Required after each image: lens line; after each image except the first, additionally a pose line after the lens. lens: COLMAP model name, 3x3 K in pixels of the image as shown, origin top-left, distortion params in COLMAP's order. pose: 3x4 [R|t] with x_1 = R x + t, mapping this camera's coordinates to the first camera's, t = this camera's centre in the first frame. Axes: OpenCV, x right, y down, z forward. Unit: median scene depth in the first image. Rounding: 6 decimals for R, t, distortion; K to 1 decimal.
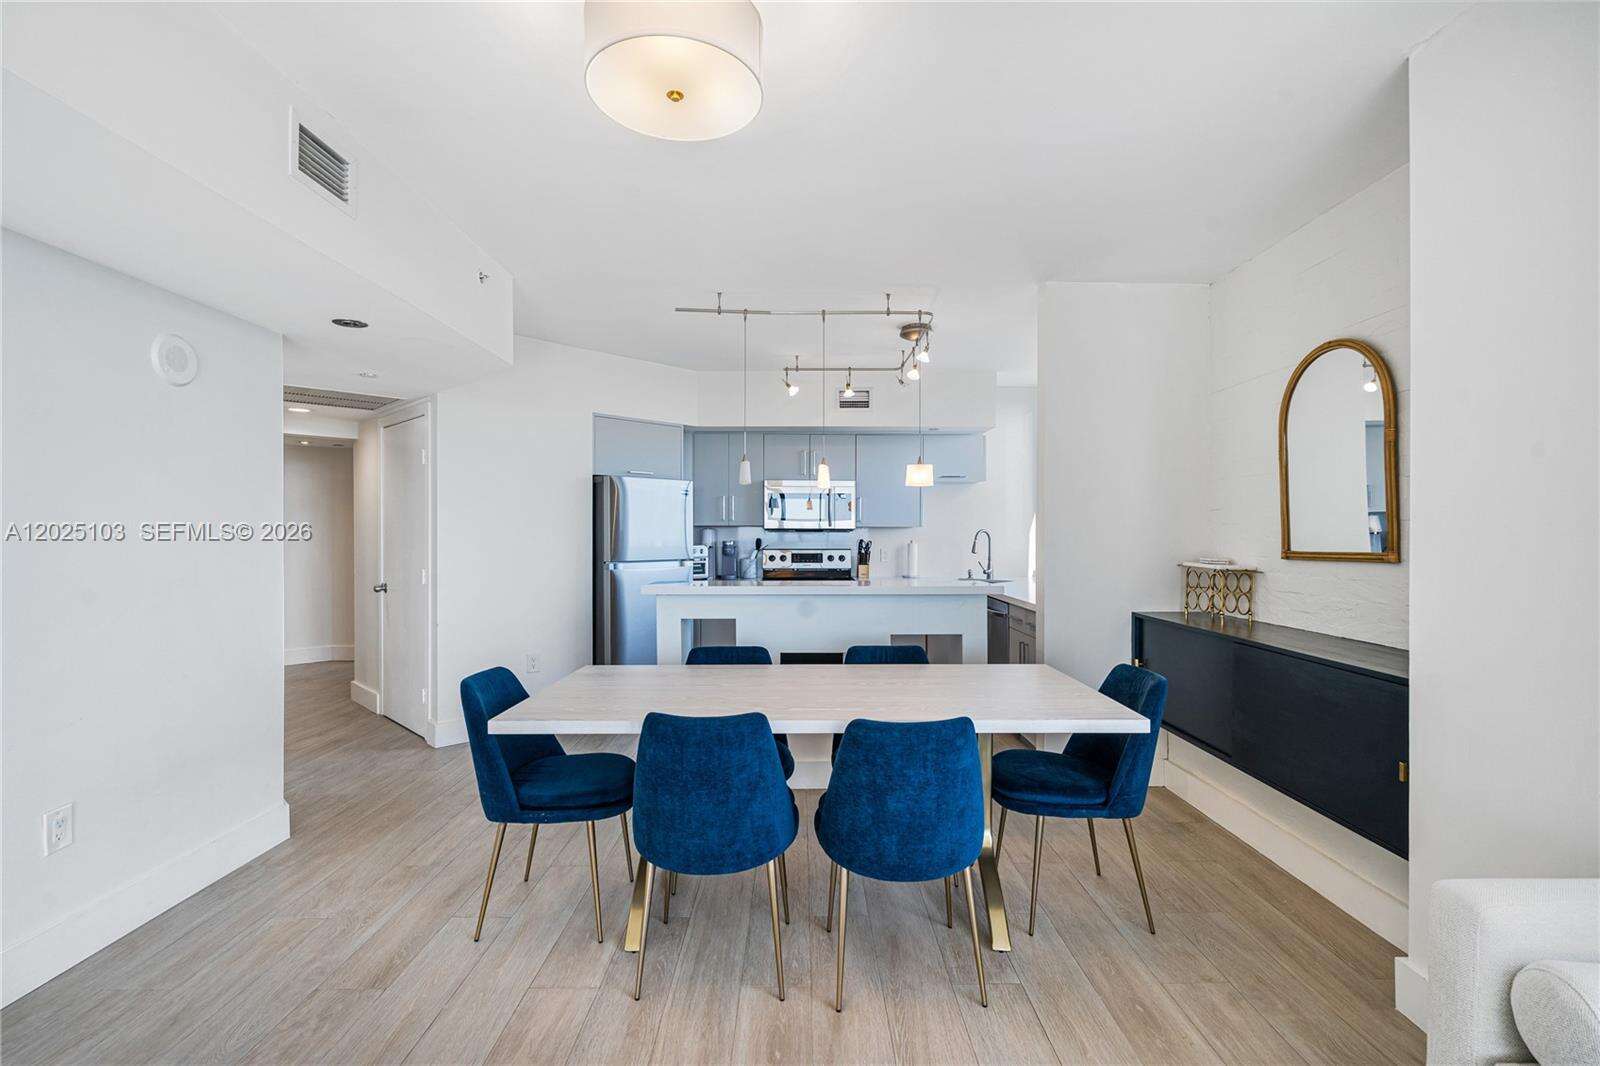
lens RADIAL K [[743.9, 0, 835.3], [0, 743.9, 536.2], [0, 0, 1]] dist [0.027706, 0.000162]
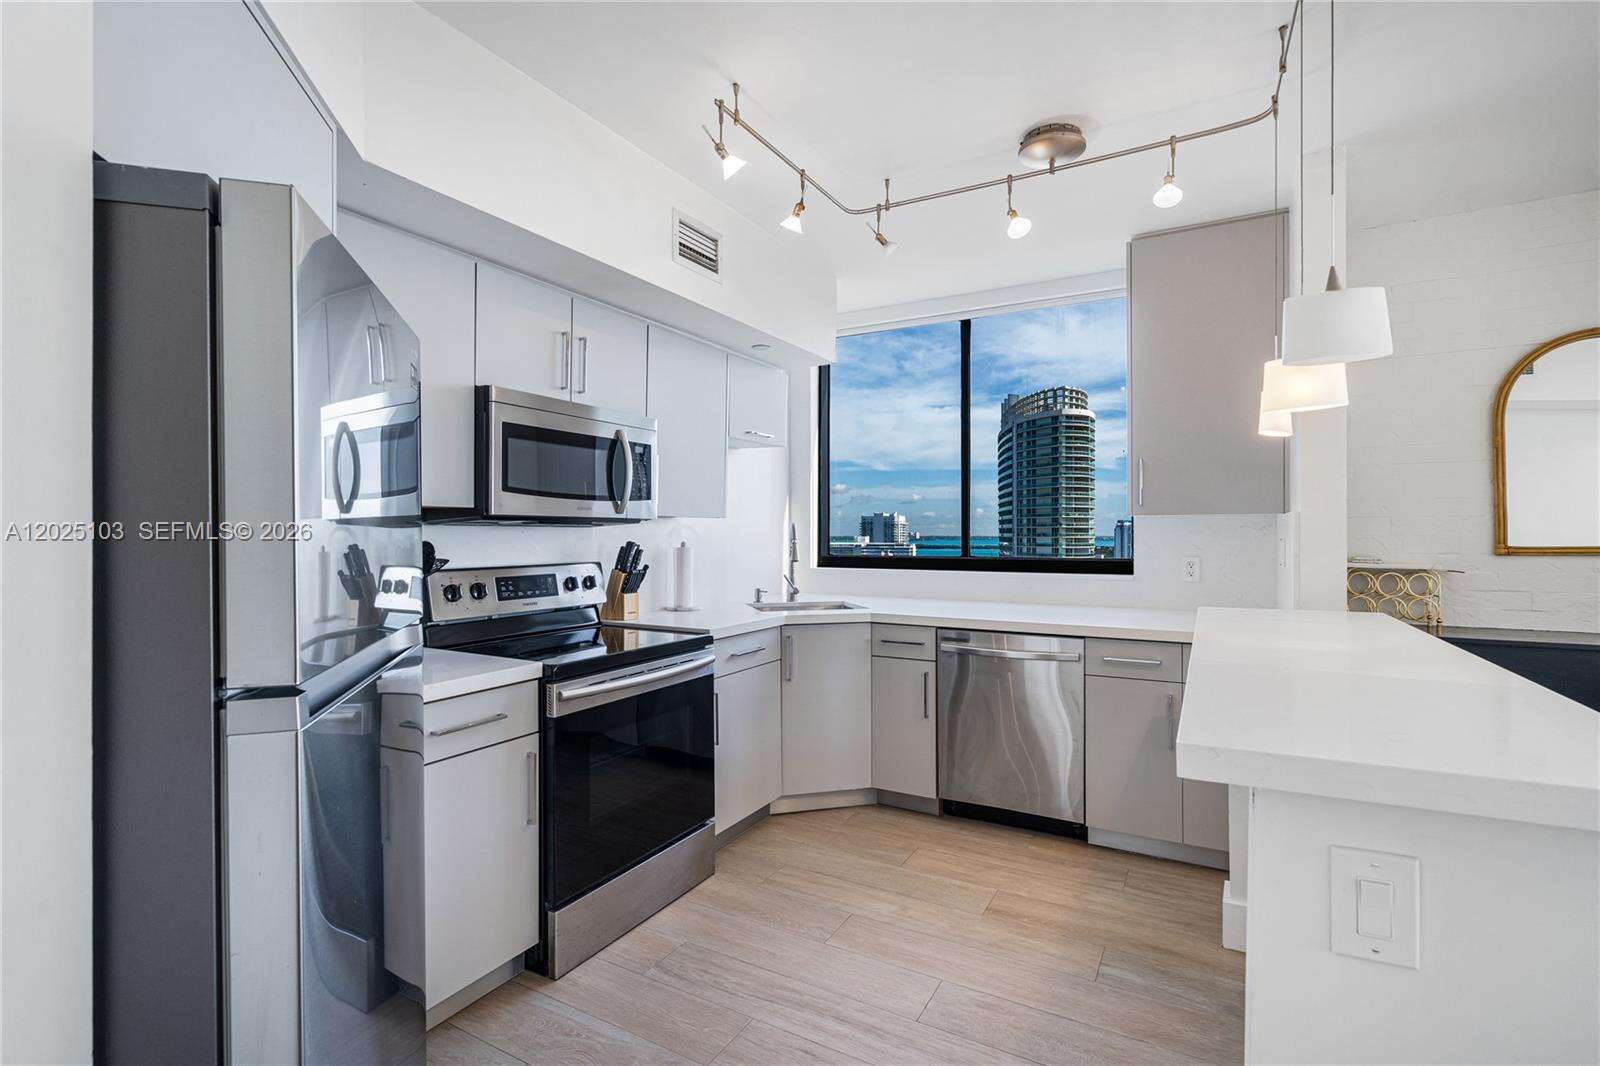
lens RADIAL K [[741.3, 0, 806.7], [0, 741.3, 535.8], [0, 0, 1]] dist [-0.001666, 0.000256]
pose [[0.537295, -0.003620, 0.843387, -0.369457], [0.006021, 0.999982, 0.000456, 0.000910], [-0.843373, 0.004833, 0.537307, 0.754432]]
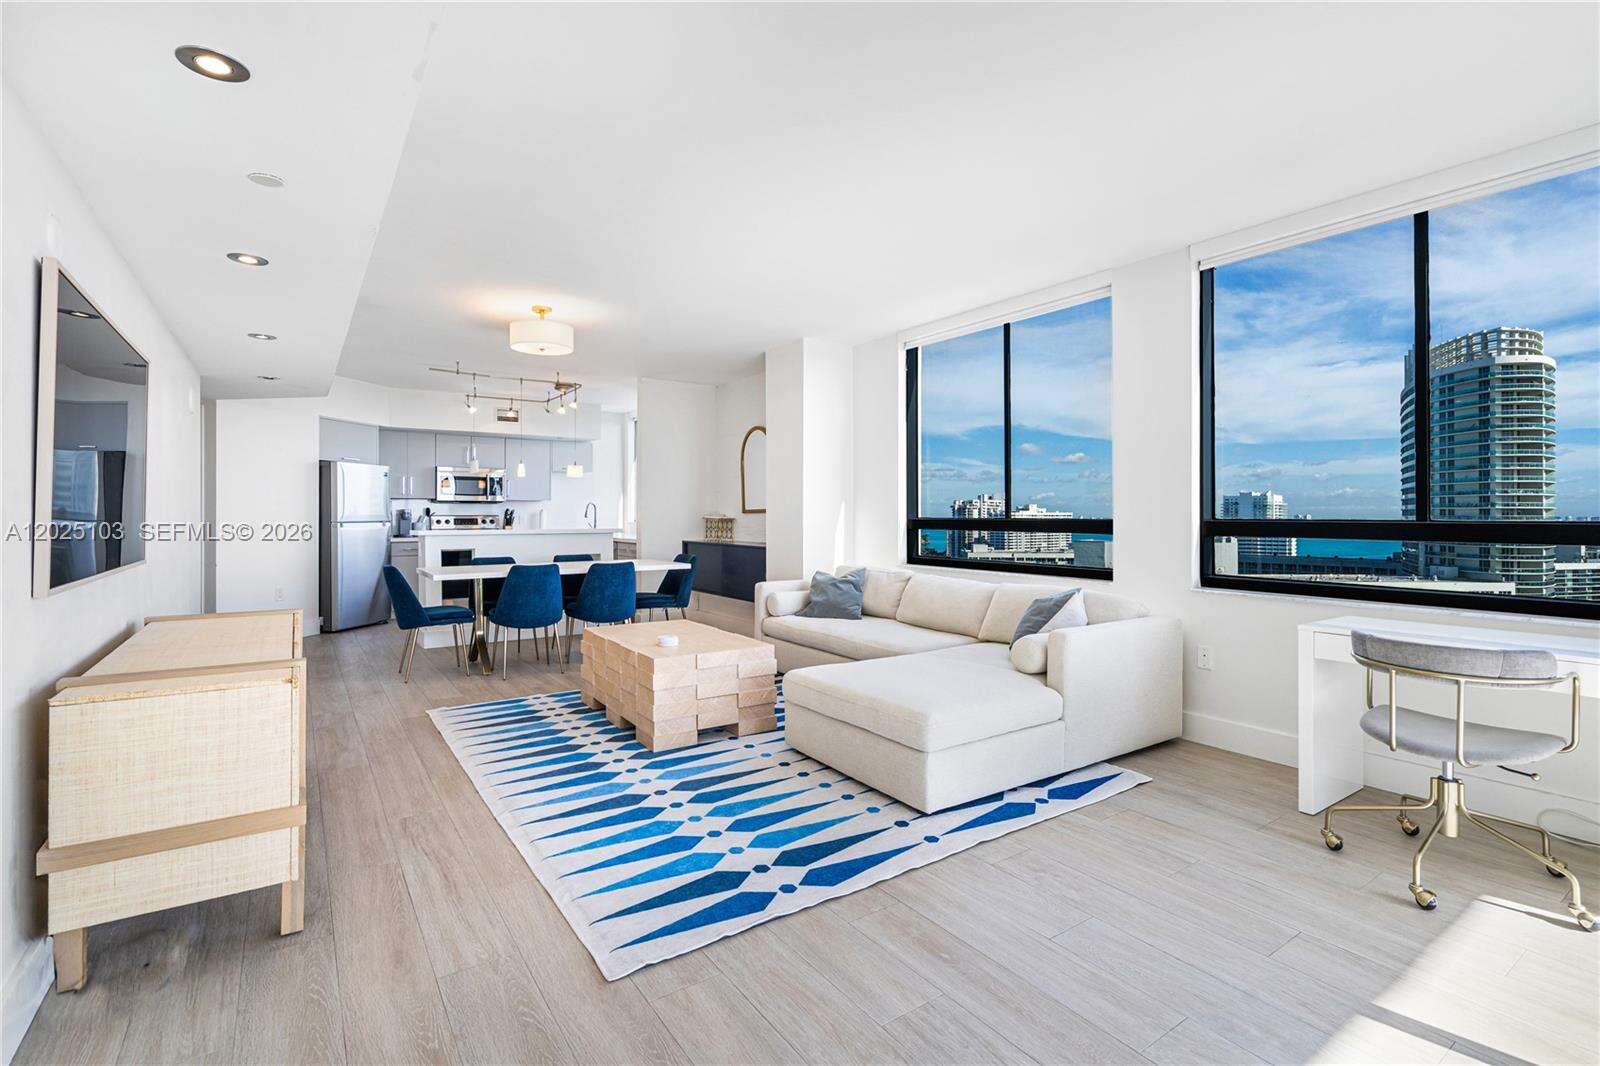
lens RADIAL K [[736.8, 0, 816.7], [0, 736.8, 508.9], [0, 0, 1]] dist [0.012834, 0.000004]
pose [[0.840239, 0.005492, 0.542188, -0.286979], [0.001677, 0.999918, -0.012728, 0.028511], [-0.542213, 0.011604, 0.840161, -0.662711]]
